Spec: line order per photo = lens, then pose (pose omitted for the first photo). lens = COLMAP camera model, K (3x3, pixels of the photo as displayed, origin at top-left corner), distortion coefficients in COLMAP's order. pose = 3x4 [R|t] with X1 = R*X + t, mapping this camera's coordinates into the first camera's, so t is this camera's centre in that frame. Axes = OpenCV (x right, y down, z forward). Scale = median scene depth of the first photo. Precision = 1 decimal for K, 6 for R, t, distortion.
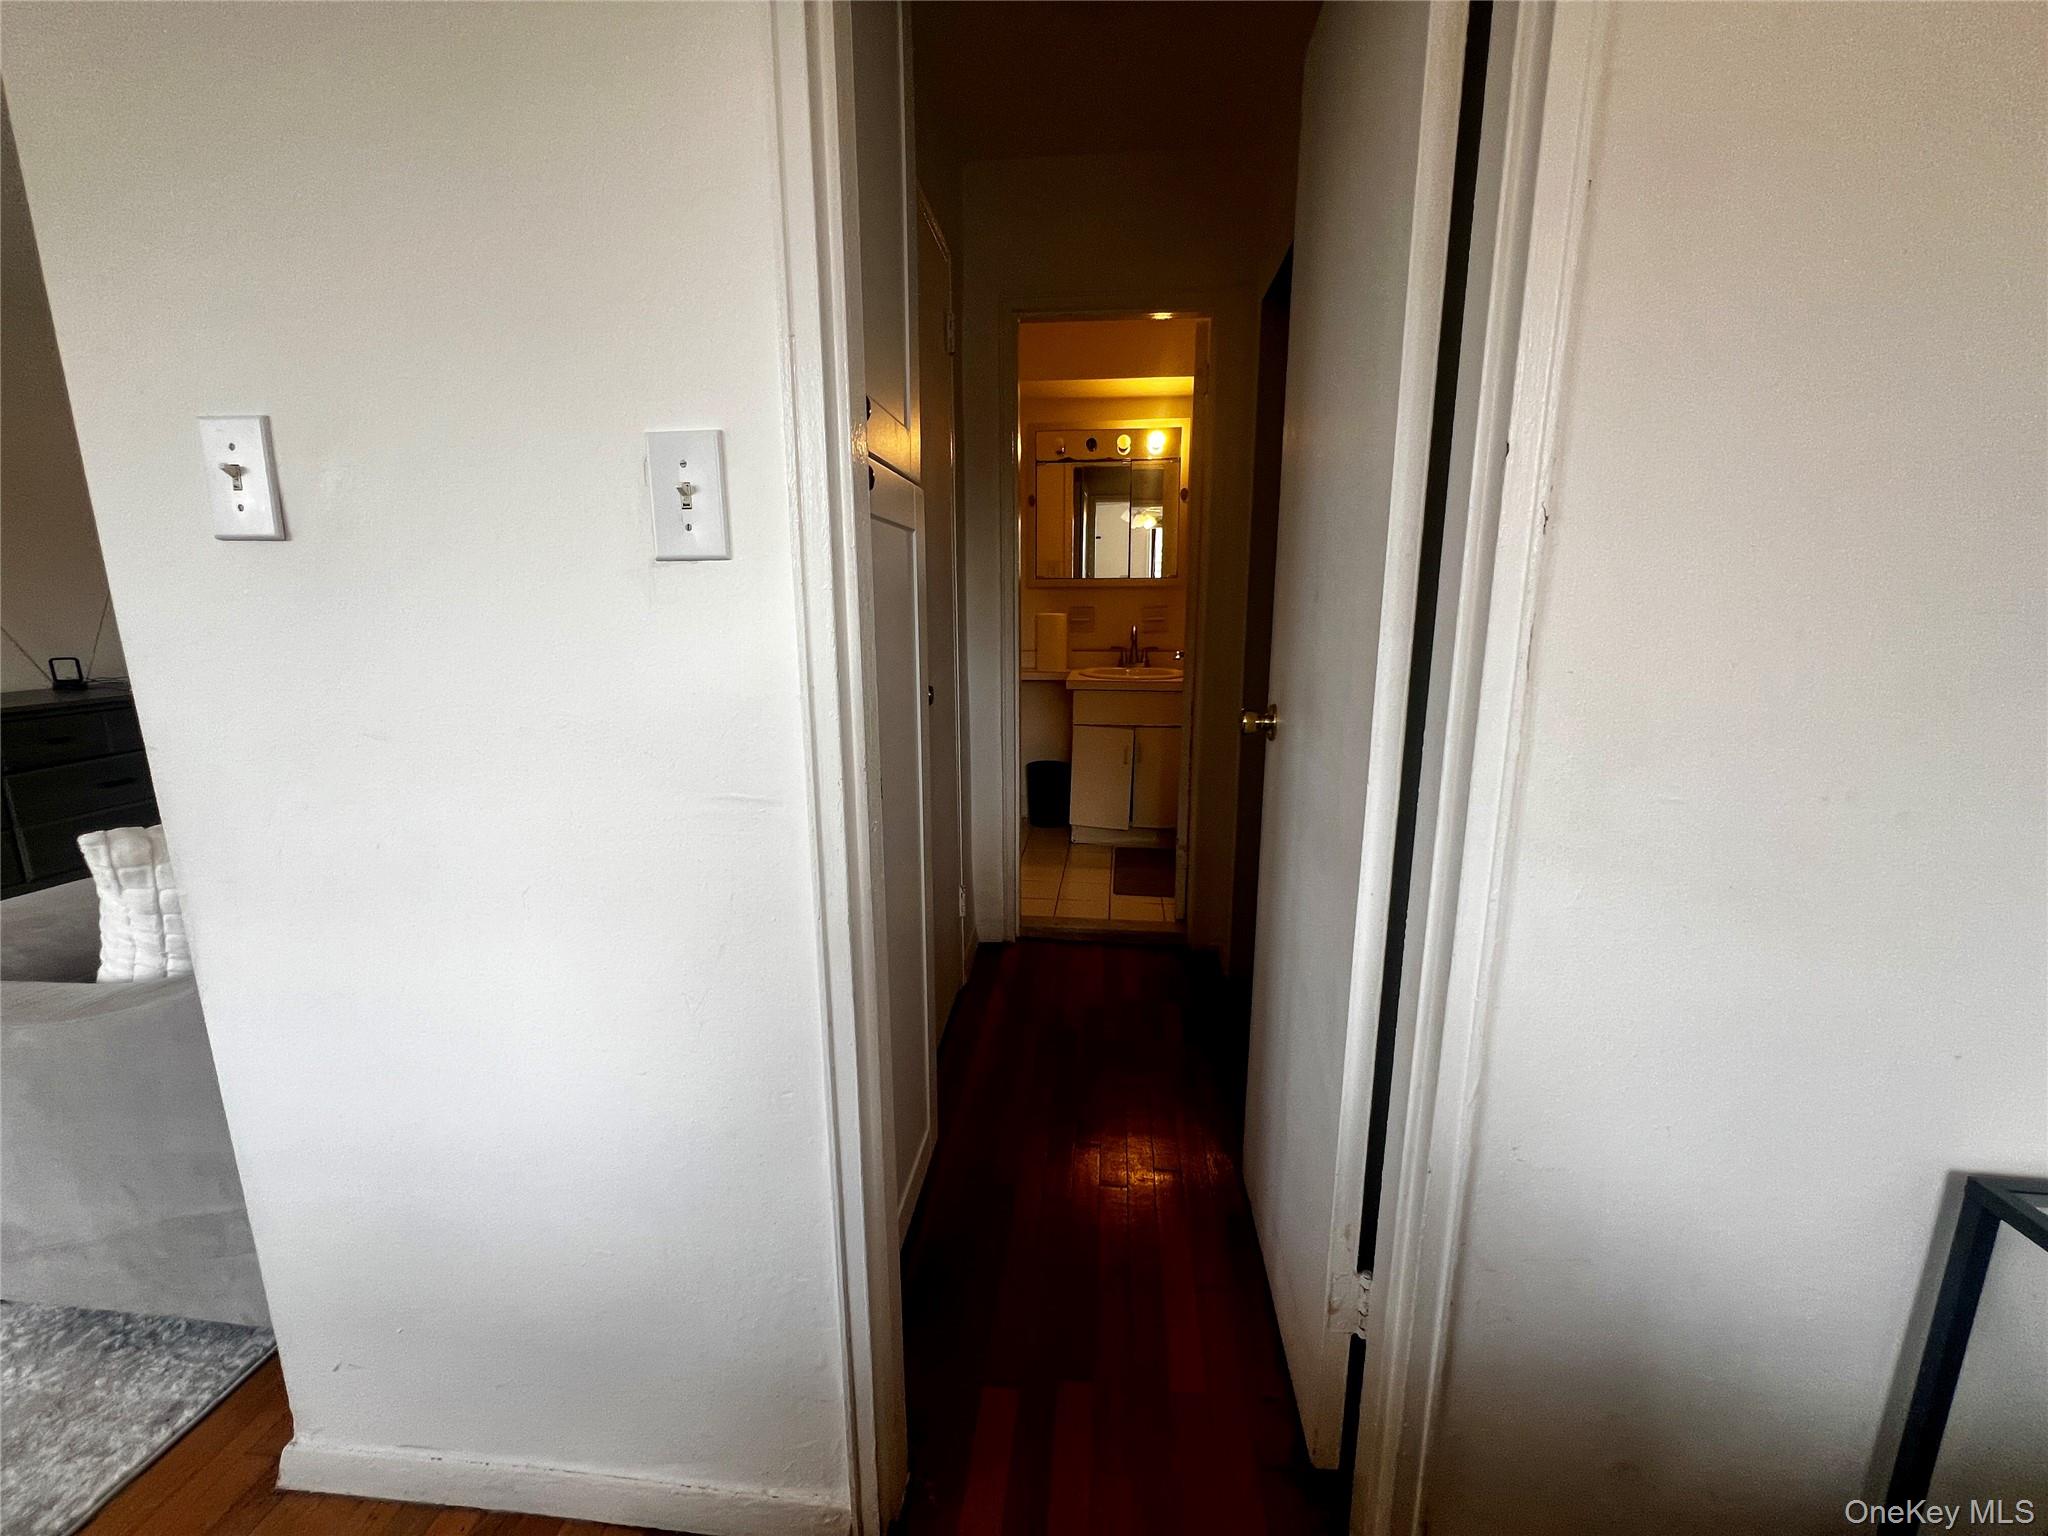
lens RADIAL K [[819.2, 0, 1018.4], [0, 819.2, 767.6], [0, 0, 1]] dist [-0.002594, 0.000988]
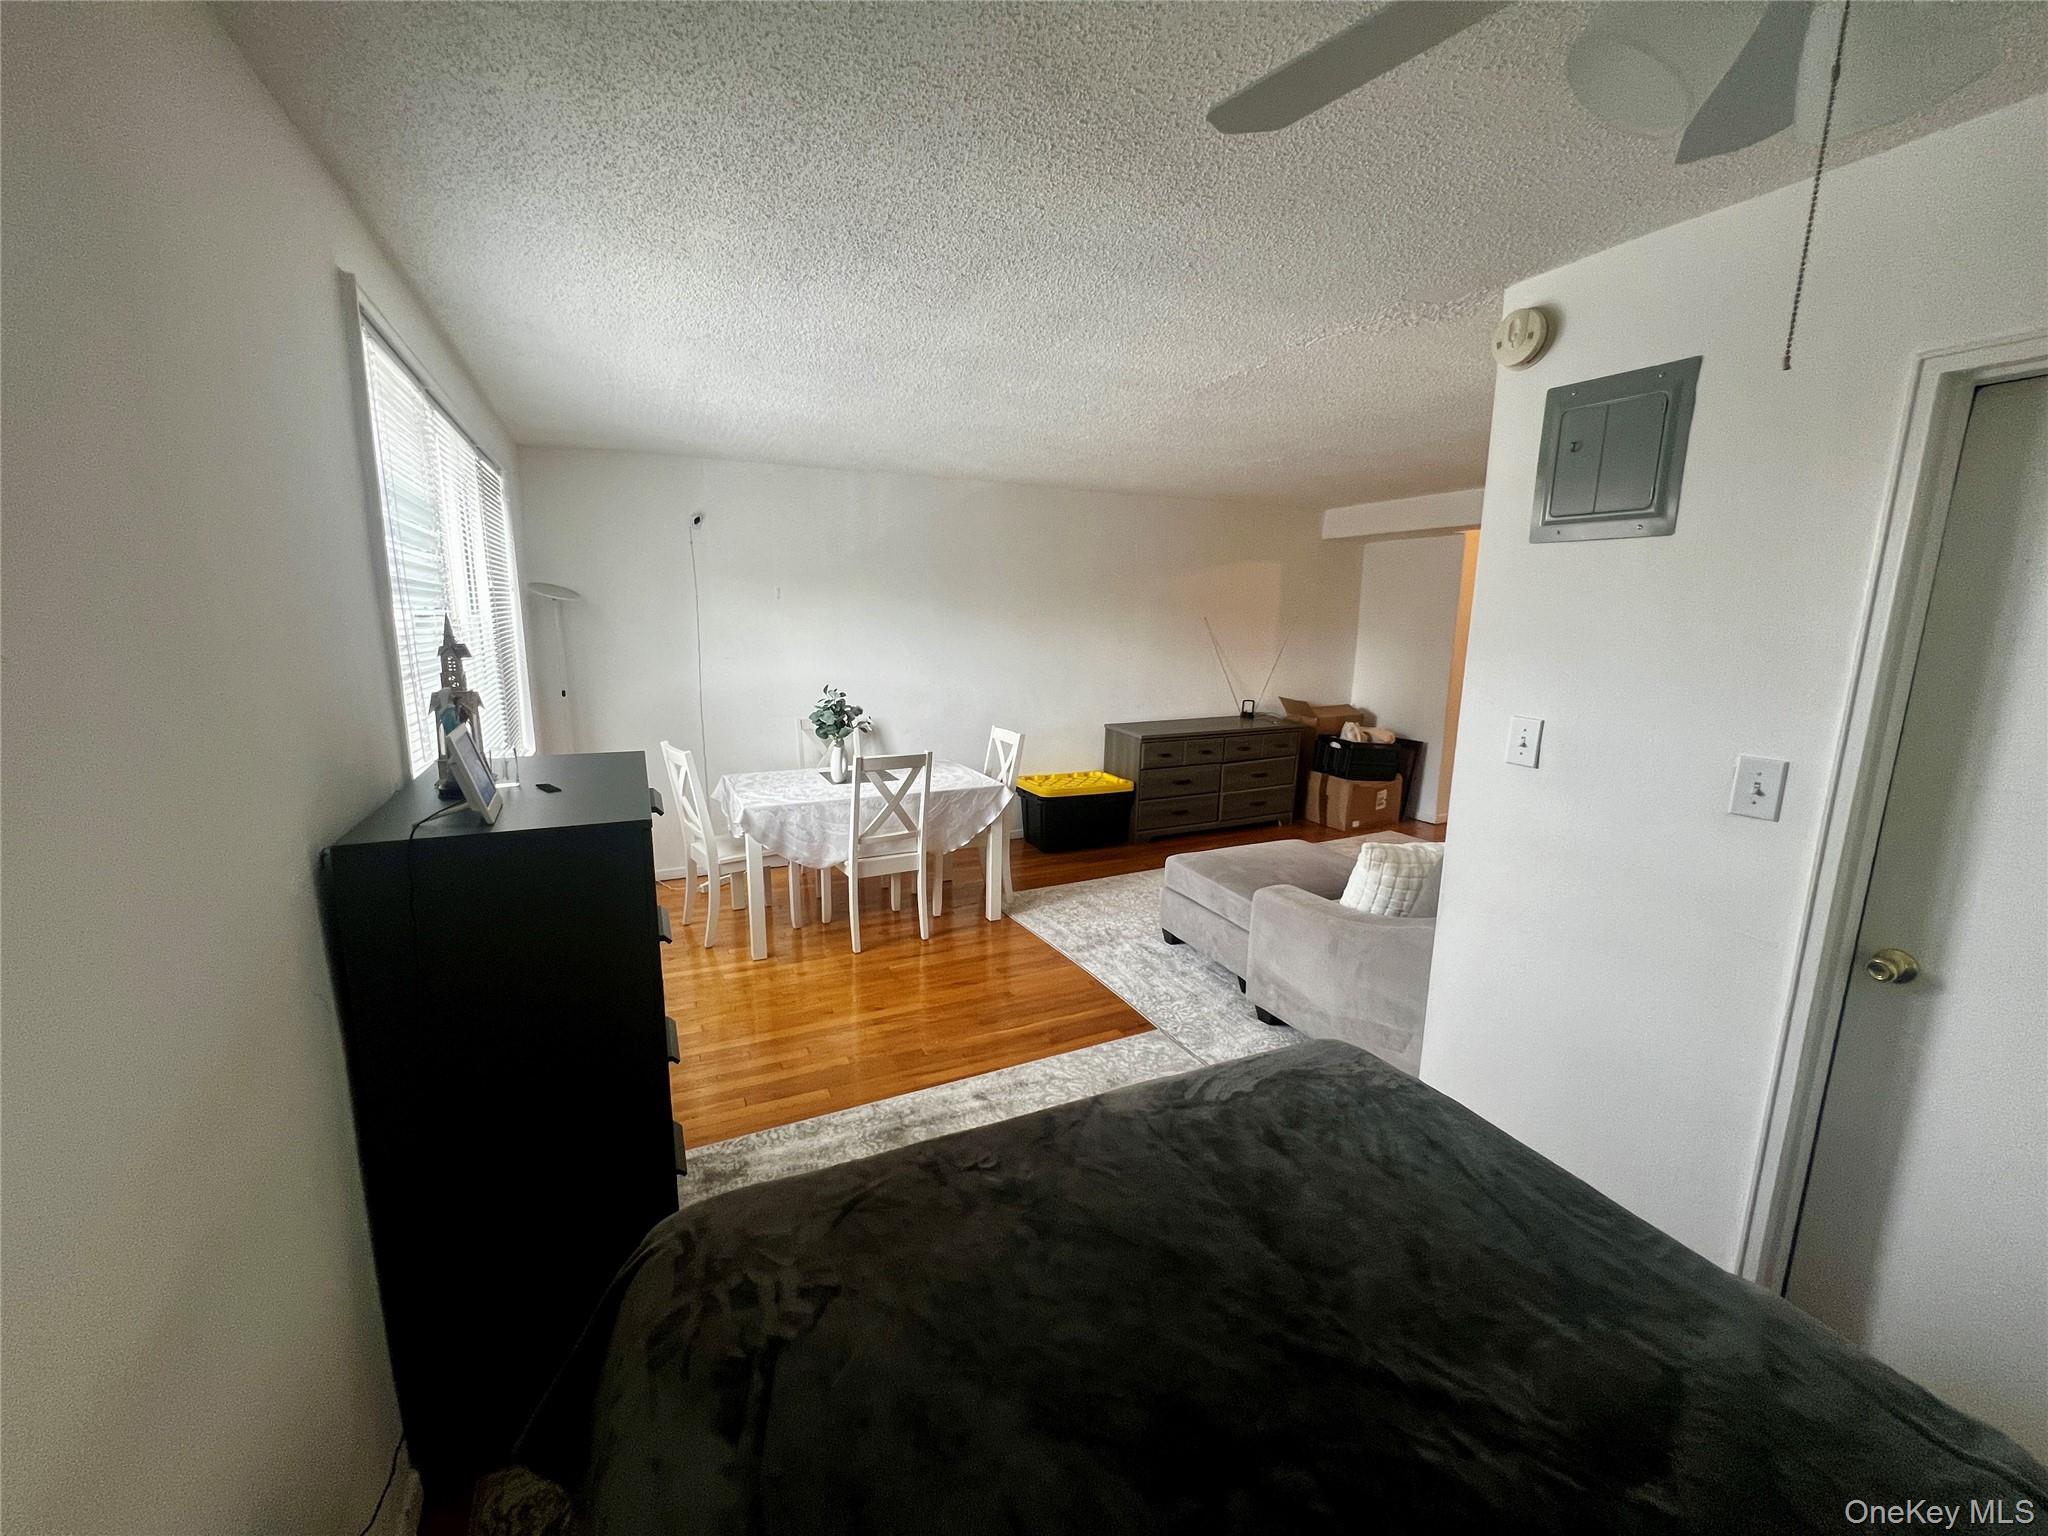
lens RADIAL K [[819.2, 0, 1020.4], [0, 819.2, 766.4], [0, 0, 1]] dist [-0.002594, 0.000988]
pose [[0.530775, 0.167724, -0.830750, 0.193555], [-0.181904, 0.979923, 0.081620, -0.132835], [0.827761, 0.107795, 0.550629, -1.028193]]
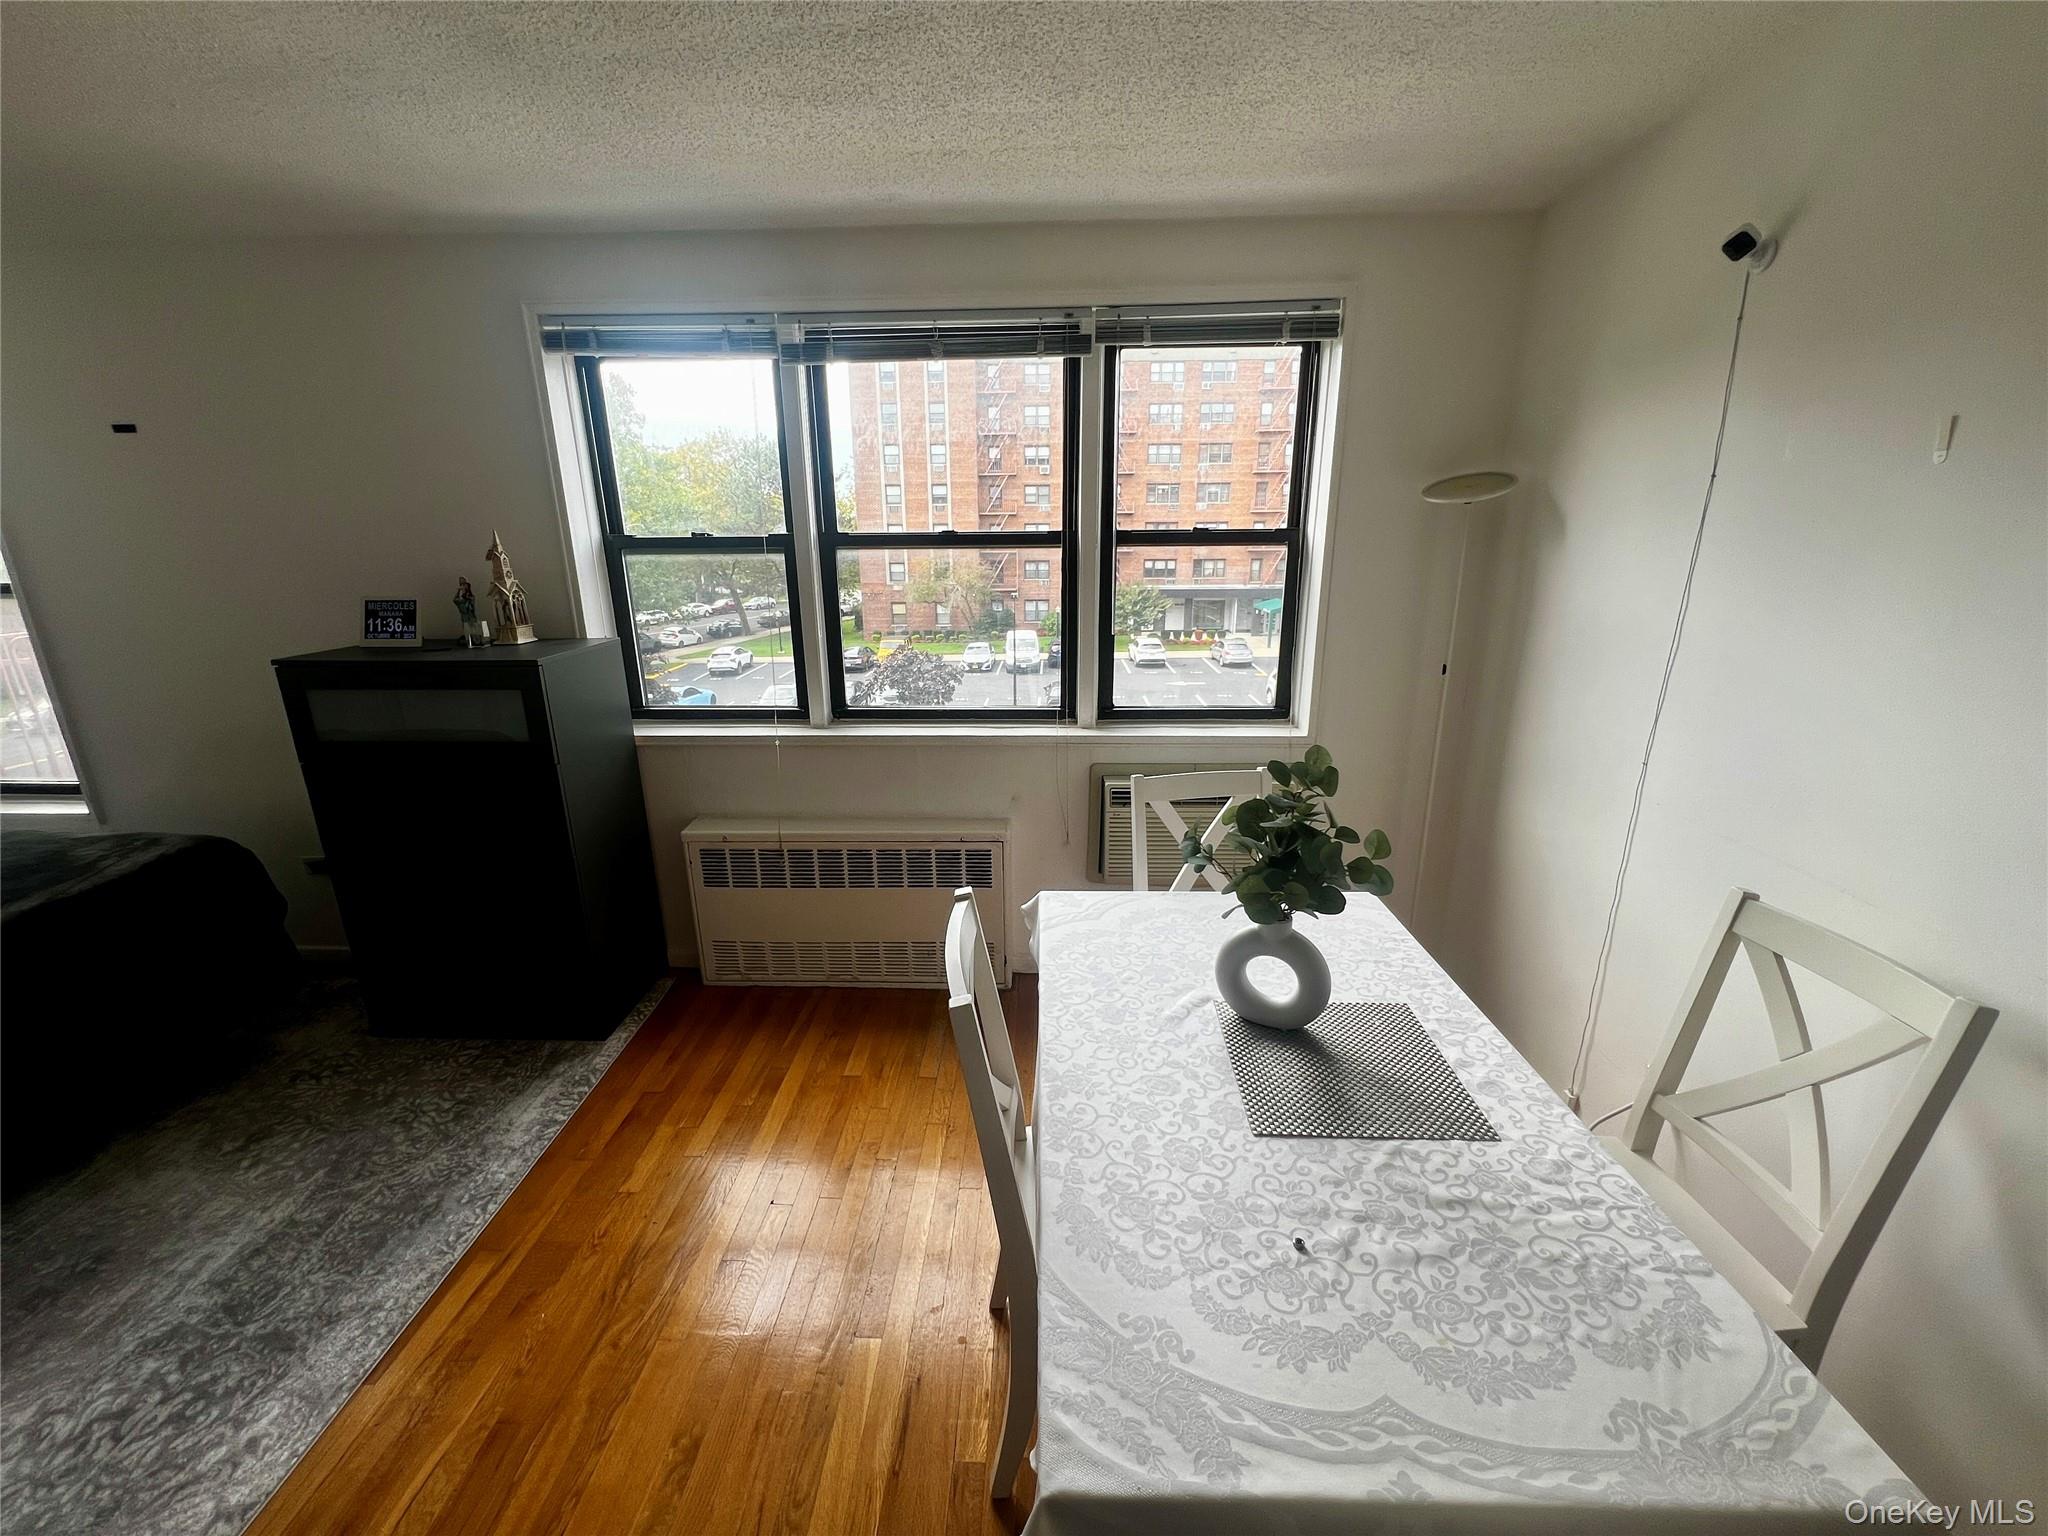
lens RADIAL K [[819.2, 0, 1016.3], [0, 819.2, 766.4], [0, 0, 1]] dist [-0.002594, 0.000988]
pose [[-0.997083, 0.033455, -0.068604, -2.456177], [-0.002038, 0.886830, 0.462091, -0.500368], [0.076299, 0.460883, -0.884175, 0.966511]]
